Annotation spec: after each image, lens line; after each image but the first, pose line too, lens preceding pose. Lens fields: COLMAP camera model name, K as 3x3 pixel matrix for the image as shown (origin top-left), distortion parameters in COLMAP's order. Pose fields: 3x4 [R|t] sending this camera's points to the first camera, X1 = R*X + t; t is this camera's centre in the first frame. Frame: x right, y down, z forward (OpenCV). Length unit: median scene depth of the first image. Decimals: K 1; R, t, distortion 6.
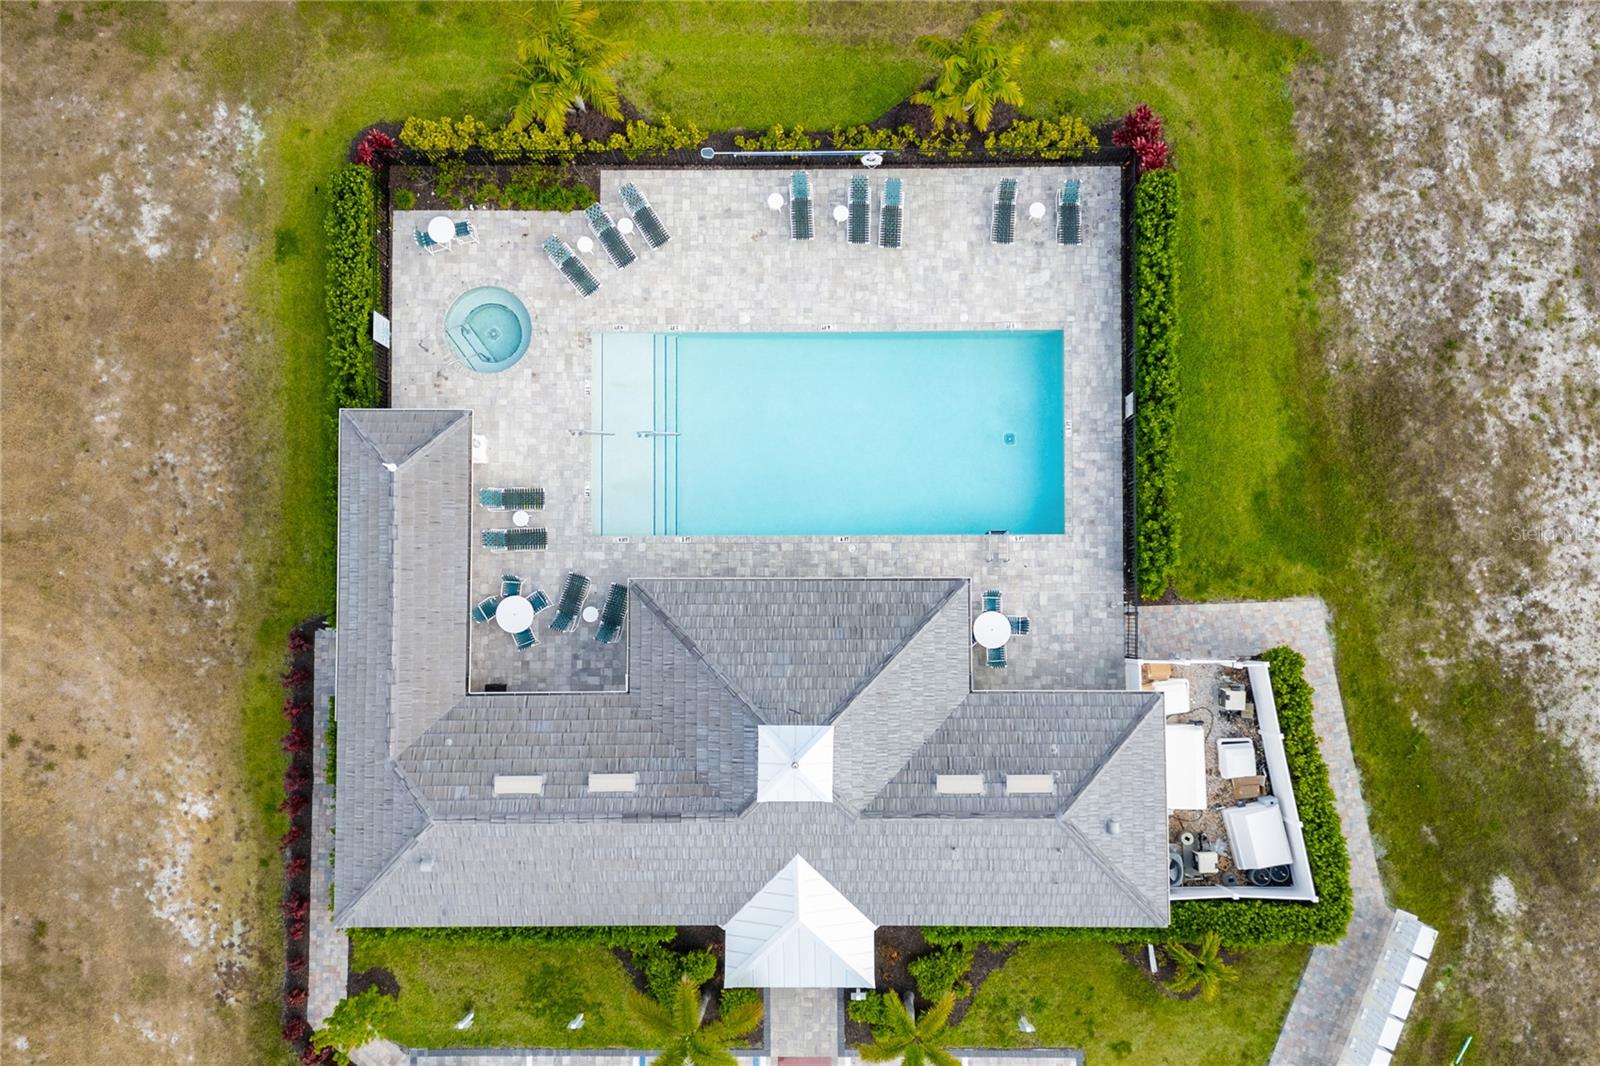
lens RADIAL K [[1255.6, 0, 827.0], [0, 1255.6, 567.5], [0, 0, 1]] dist [0.080553, -0.080475]
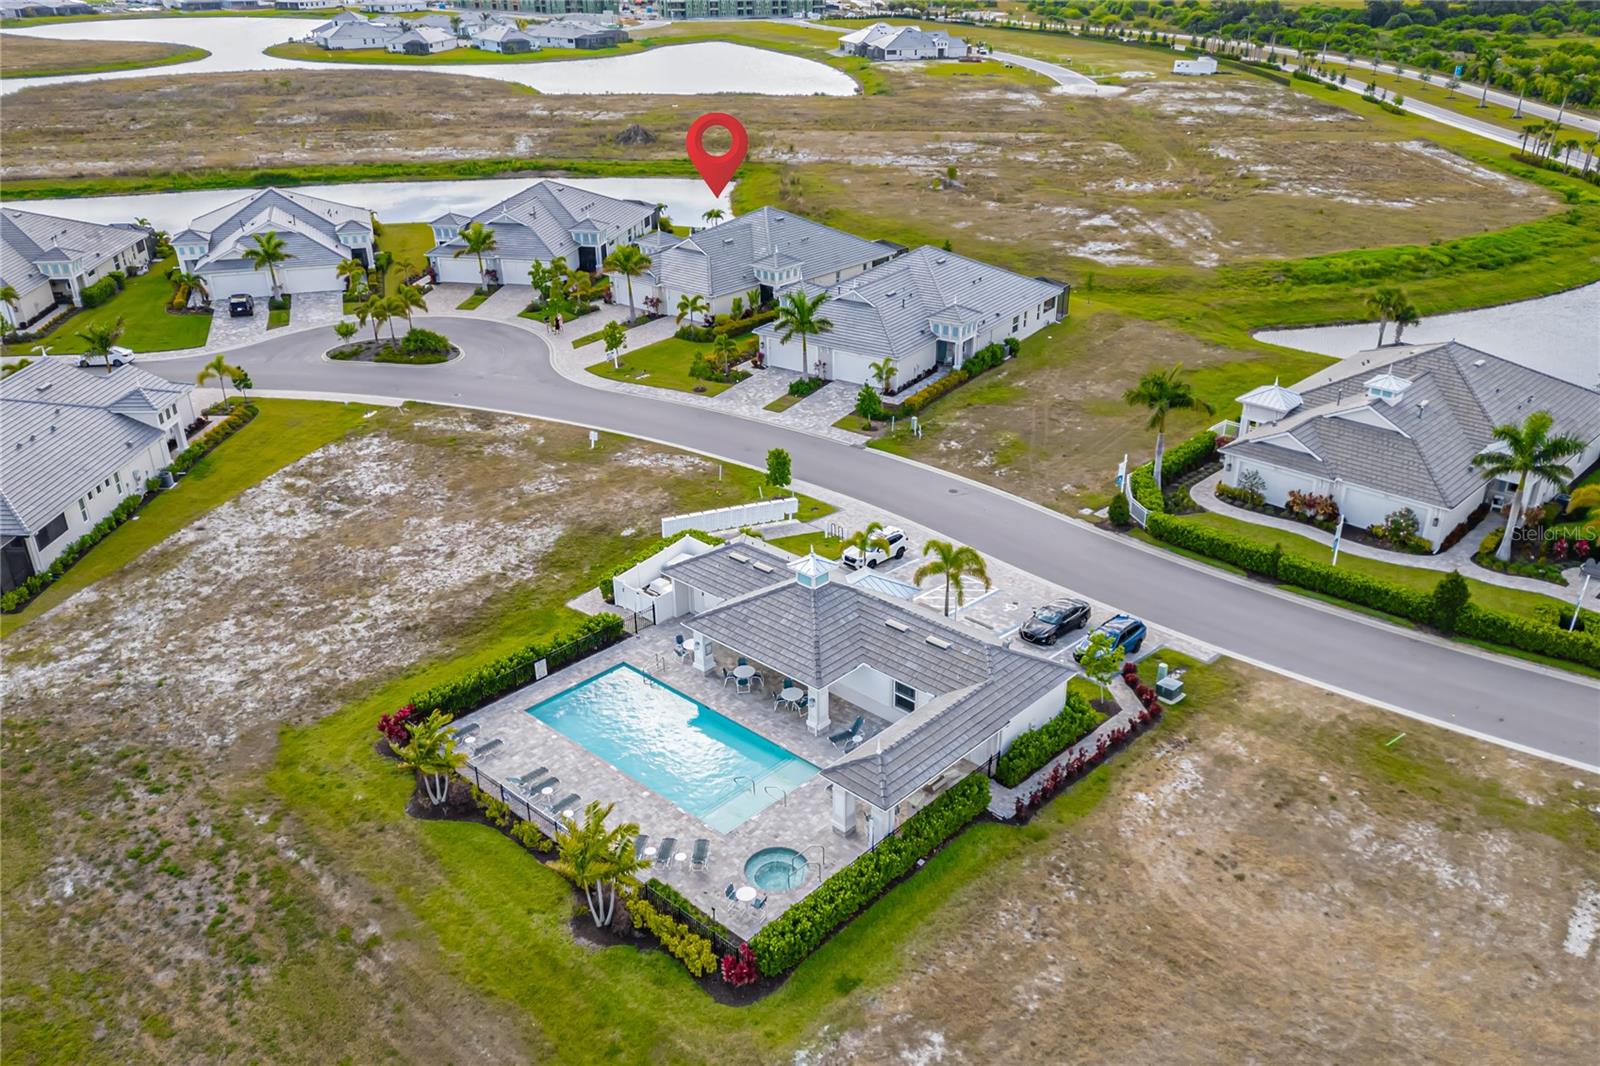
lens RADIAL K [[1255.6, 0, 827.0], [0, 1255.6, 567.5], [0, 0, 1]] dist [0.080553, -0.080475]
pose [[-0.735803, -0.289821, 0.612044, -1.040965], [0.676959, -0.290881, 0.676103, -0.970181], [-0.017917, 0.911807, 0.410228, 0.162040]]
